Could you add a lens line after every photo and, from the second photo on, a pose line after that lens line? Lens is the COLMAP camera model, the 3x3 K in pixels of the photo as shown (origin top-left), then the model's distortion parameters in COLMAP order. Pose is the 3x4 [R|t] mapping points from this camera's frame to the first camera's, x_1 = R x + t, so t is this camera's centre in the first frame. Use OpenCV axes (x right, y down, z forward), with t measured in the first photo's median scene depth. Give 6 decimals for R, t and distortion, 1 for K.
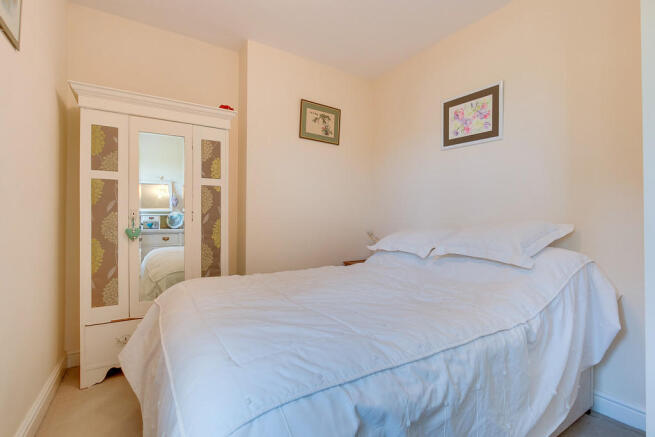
lens RADIAL K [[317.3, 0, 325.0], [0, 317.3, 209.9], [0, 0, 1]] dist [-0.000643, -0.000081]
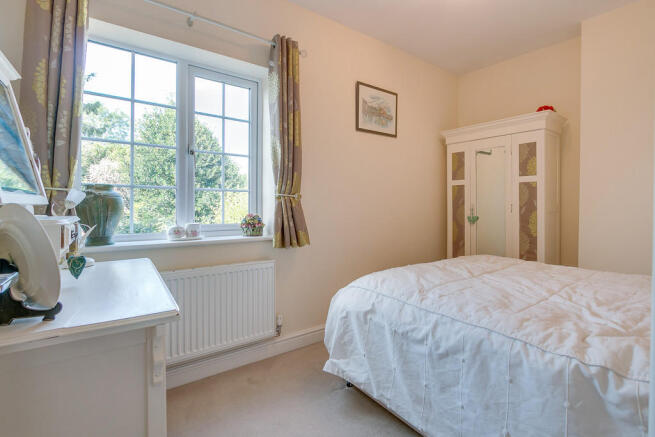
lens RADIAL K [[317.3, 0, 325.0], [0, 317.3, 209.9], [0, 0, 1]] dist [-0.000643, -0.000081]
pose [[0.042643, 0.019413, -0.998902, 0.770944], [0.026402, 0.999440, 0.020551, -0.018306], [0.998741, -0.027250, 0.042107, 0.211326]]
